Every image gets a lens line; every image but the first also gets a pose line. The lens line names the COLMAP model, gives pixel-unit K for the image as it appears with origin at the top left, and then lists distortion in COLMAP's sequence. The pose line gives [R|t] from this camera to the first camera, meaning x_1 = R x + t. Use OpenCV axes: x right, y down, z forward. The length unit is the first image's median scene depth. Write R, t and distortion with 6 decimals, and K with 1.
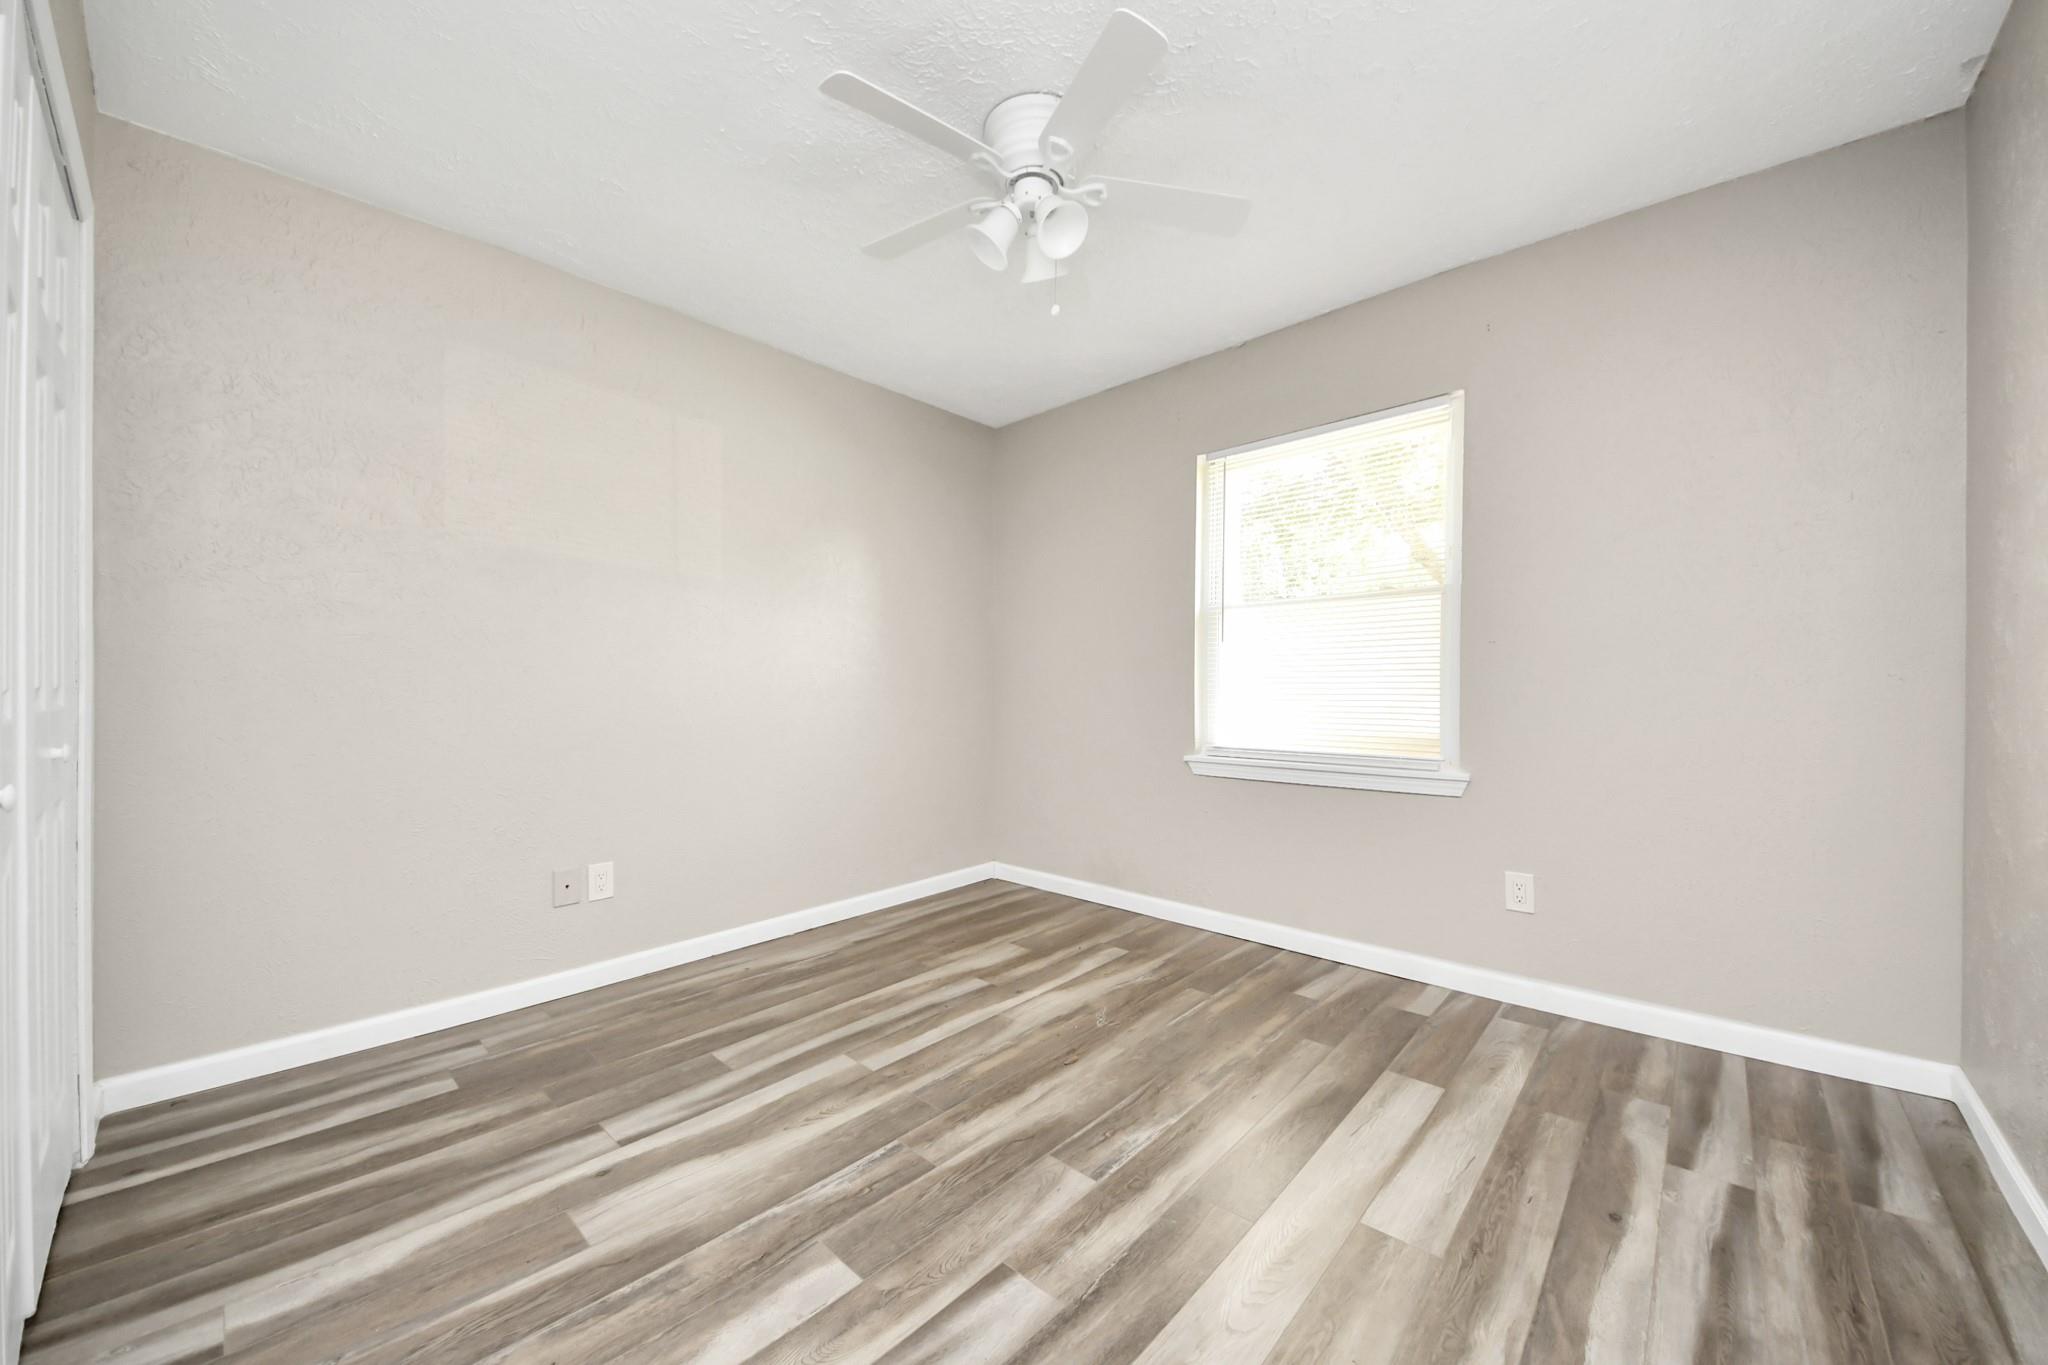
lens RADIAL K [[791.8, 0, 1024.0], [0, 791.8, 682.5], [0, 0, 1]] dist [-0.002079, -0.000450]
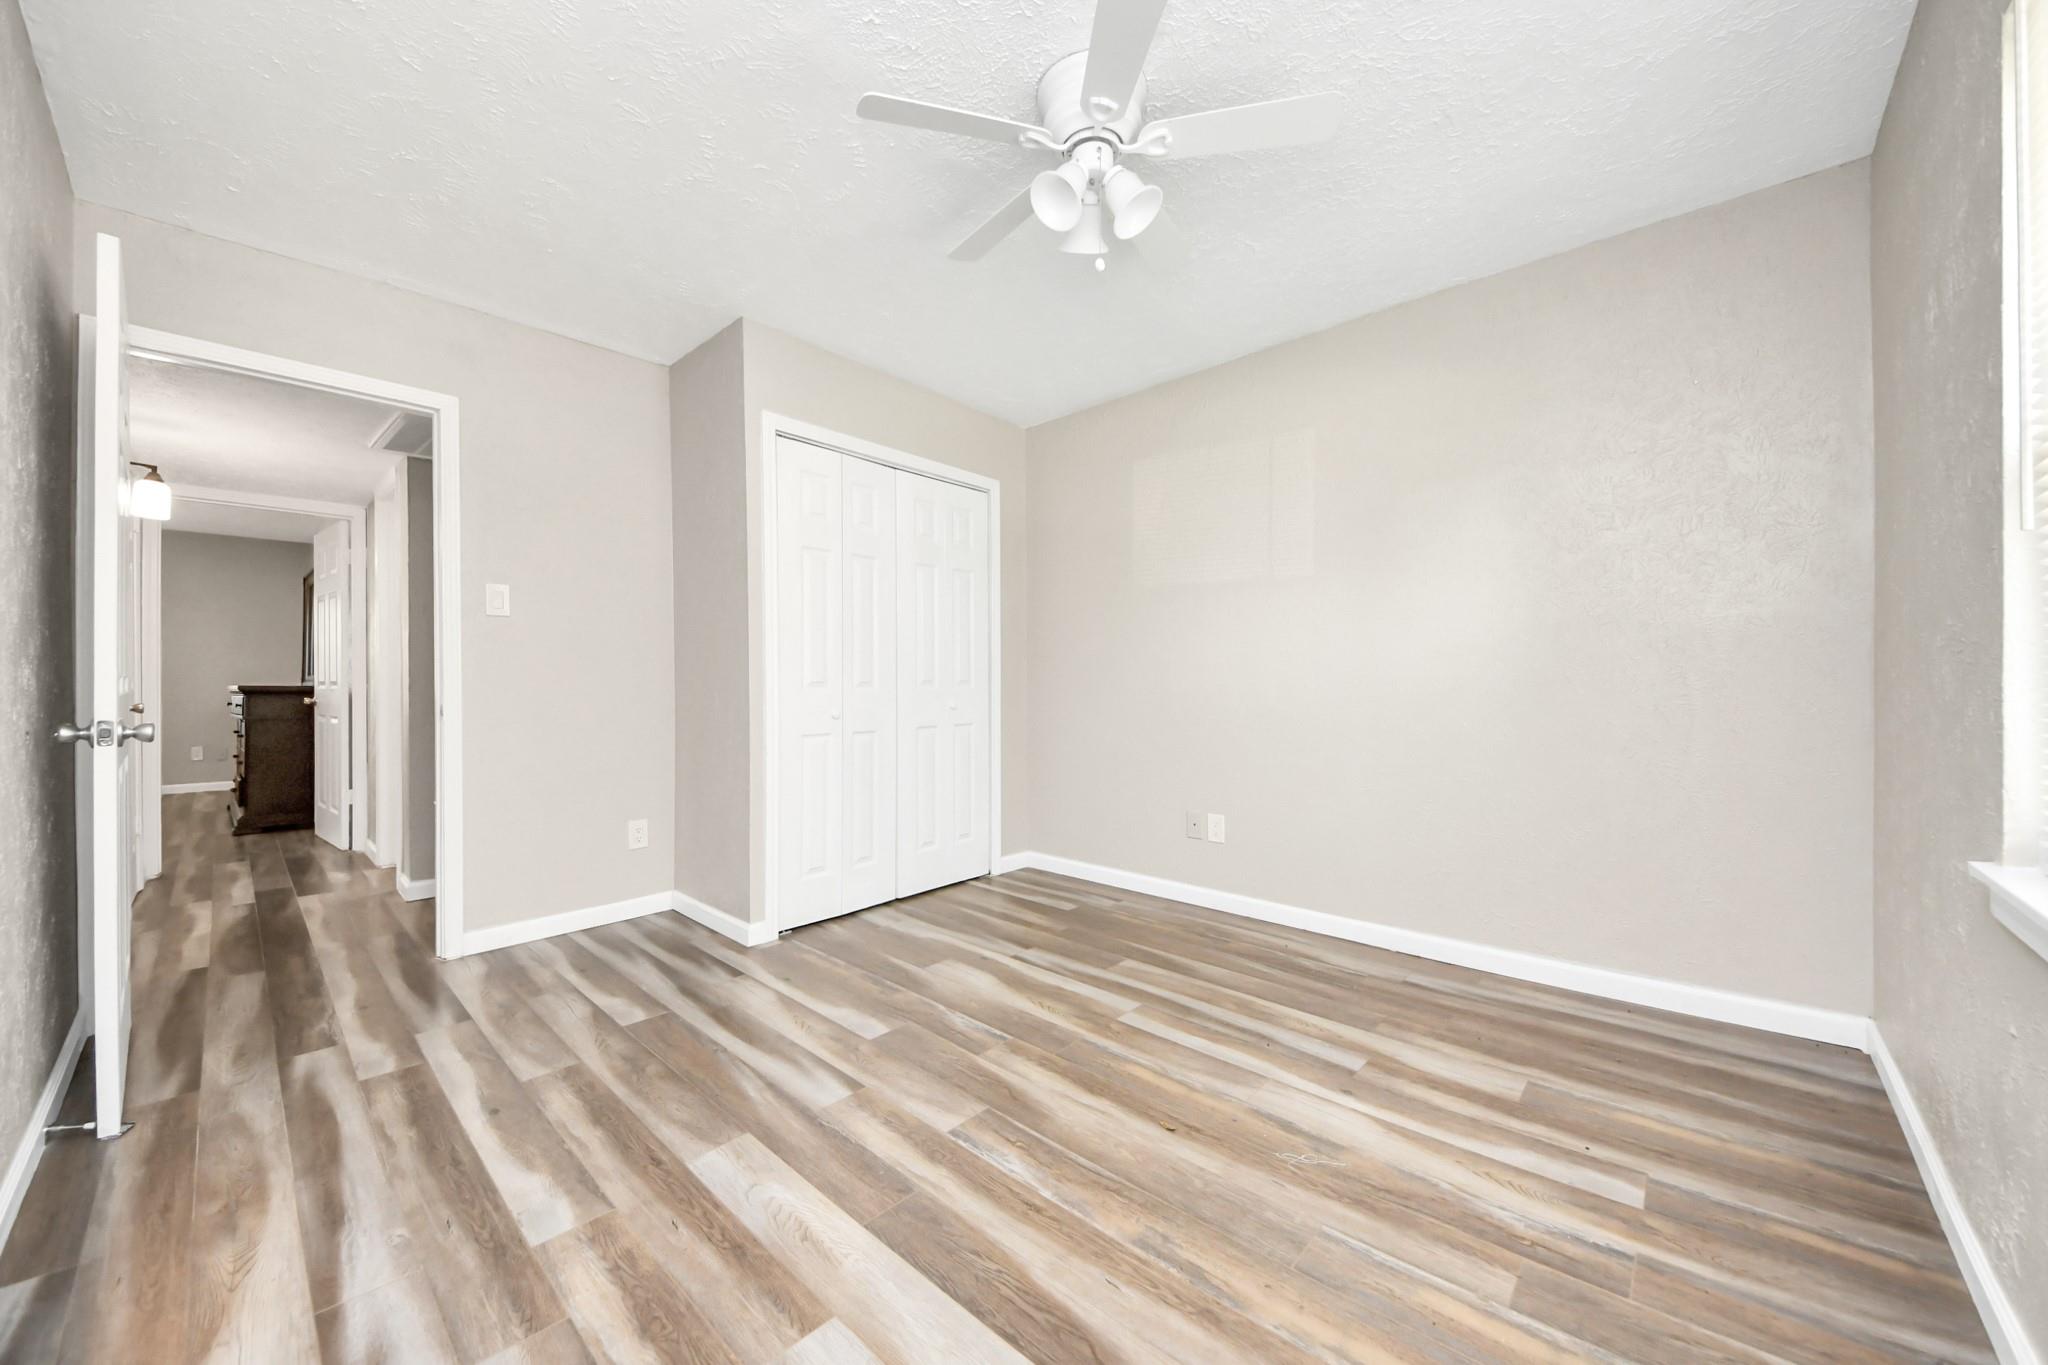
lens RADIAL K [[757.2, 0, 1020.6], [0, 757.2, 683.8], [0, 0, 1]] dist [-0.001376, -0.000138]
pose [[-0.019115, 0.016018, -0.999689, 0.808442], [-0.002753, 0.999867, 0.016074, -0.005606], [0.999814, 0.003060, -0.019068, 0.803390]]
